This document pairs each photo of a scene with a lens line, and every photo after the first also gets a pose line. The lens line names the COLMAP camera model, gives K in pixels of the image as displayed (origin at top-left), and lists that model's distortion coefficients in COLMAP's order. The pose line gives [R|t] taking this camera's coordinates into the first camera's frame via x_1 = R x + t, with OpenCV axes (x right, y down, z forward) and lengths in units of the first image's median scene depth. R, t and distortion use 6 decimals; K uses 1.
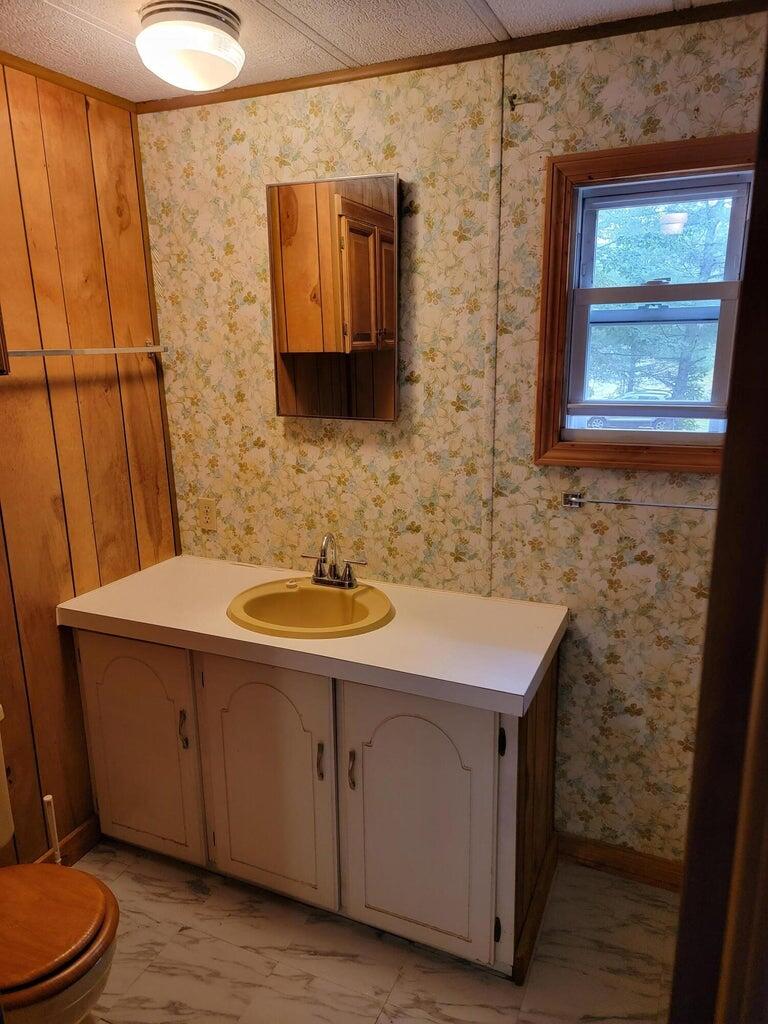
lens RADIAL K [[717.0, 0, 381.8], [0, 717.0, 515.8], [0, 0, 1]] dist [-0.000183, 0.000460]
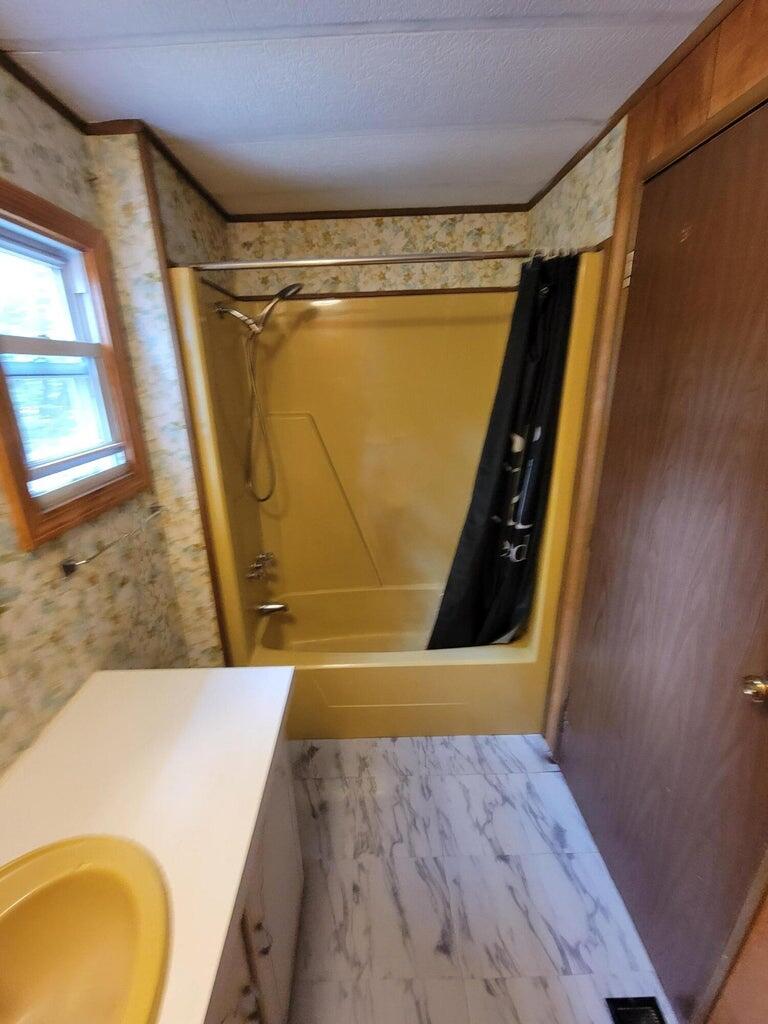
lens RADIAL K [[413.9, 0, 375.1], [0, 413.9, 506.6], [0, 0, 1]] dist [-0.001185, -0.000752]
pose [[-0.417217, -0.250761, 0.873526, -0.350363], [0.261892, 0.887231, 0.379781, -0.192930], [-0.870254, 0.387221, -0.304496, 0.788895]]
